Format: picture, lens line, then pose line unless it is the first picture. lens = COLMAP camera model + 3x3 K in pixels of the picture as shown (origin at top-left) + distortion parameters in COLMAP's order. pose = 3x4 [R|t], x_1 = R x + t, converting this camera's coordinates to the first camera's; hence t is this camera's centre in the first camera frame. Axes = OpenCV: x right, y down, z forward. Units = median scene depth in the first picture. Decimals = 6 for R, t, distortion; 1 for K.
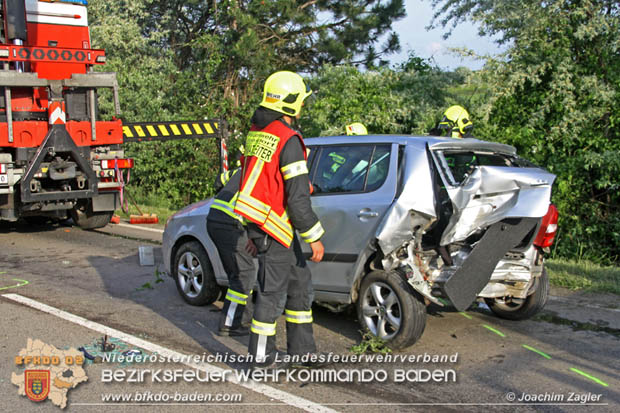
lens RADIAL K [[854.5, 0, 310.1], [0, 854.5, 222.7], [0, 0, 1]] dist [0.086816, 0.071189]
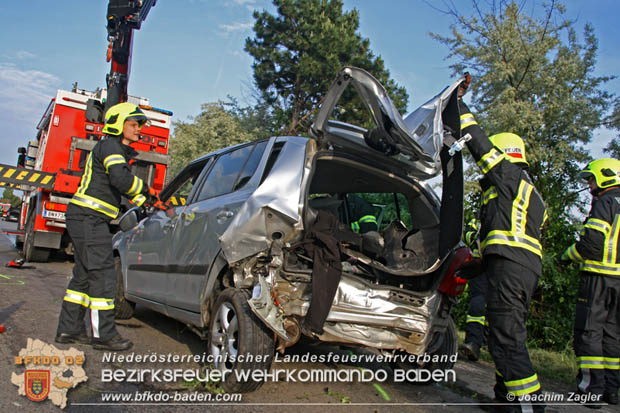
lens RADIAL K [[514.9, 0, 310.0], [0, 514.9, 206.5], [0, 0, 1]] dist [-0.176990, 0.160509]
pose [[0.983597, 0.120158, -0.134534, 0.195904], [-0.146209, 0.967887, -0.204493, 0.065006], [0.105642, 0.220809, 0.969579, 0.500922]]
